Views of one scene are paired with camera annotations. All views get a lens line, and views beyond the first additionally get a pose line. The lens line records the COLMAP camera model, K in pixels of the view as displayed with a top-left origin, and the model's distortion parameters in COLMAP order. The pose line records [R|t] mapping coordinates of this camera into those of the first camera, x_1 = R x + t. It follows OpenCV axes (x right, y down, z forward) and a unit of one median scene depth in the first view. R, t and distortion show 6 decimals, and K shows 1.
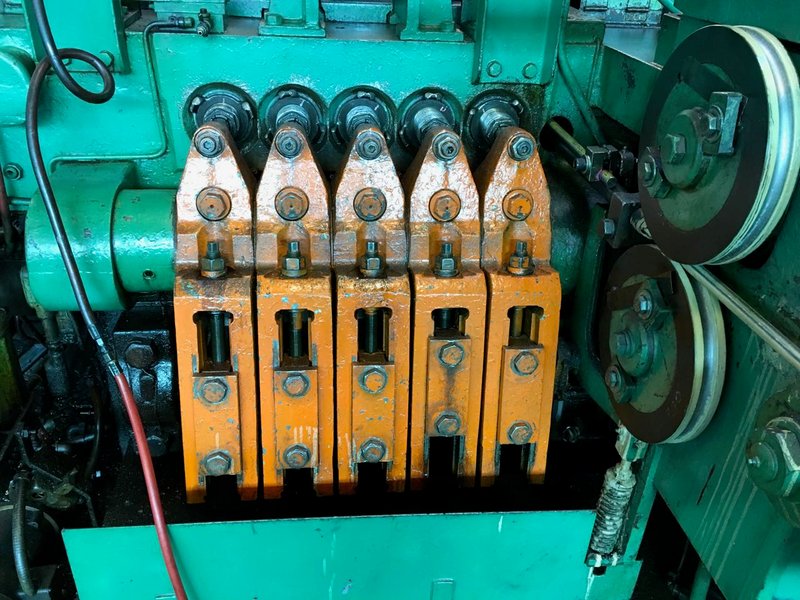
lens RADIAL K [[677.5, 0, 401.5], [0, 677.5, 299.5], [0, 0, 1]] dist [0.076635, -0.101377]
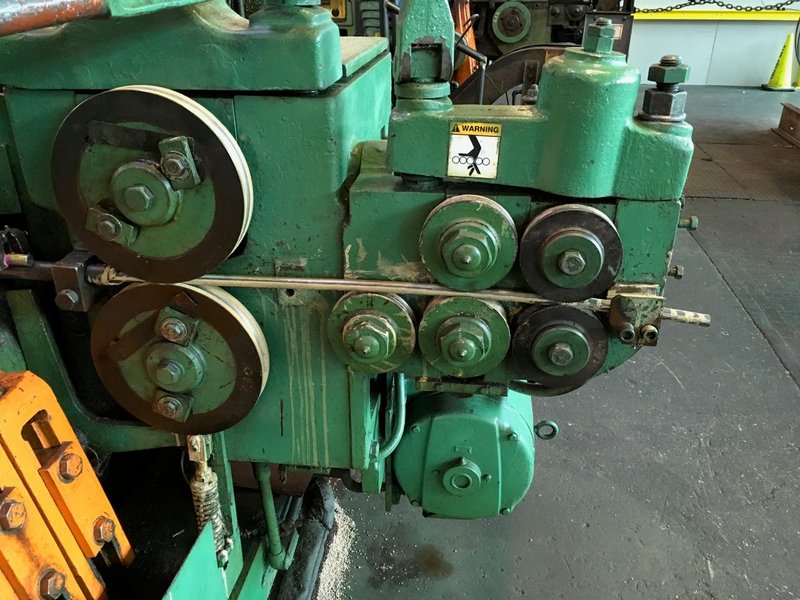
lens RADIAL K [[677.5, 0, 398.8], [0, 677.5, 299.1], [0, 0, 1]] dist [0.076635, -0.101377]
pose [[0.241274, -0.465243, 0.851666, -0.401203], [0.488232, 0.816635, 0.307793, -0.162978], [-0.838699, 0.341548, 0.424180, 0.156855]]
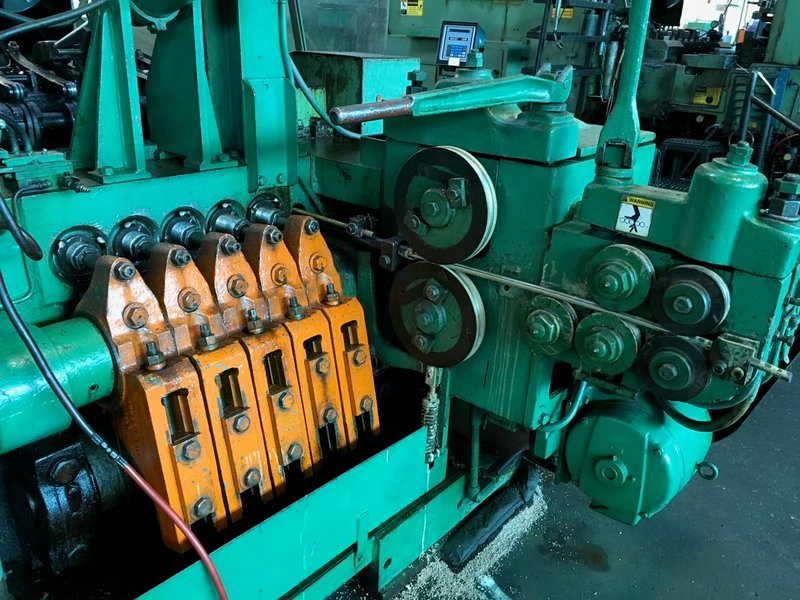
lens RADIAL K [[677.5, 0, 399.1], [0, 677.5, 298.7], [0, 0, 1]] dist [0.076635, -0.101377]
pose [[0.731110, -0.264946, 0.628714, -0.700438], [0.325706, 0.945268, 0.019593, -0.034425], [-0.599495, 0.190451, 0.777390, -0.291288]]
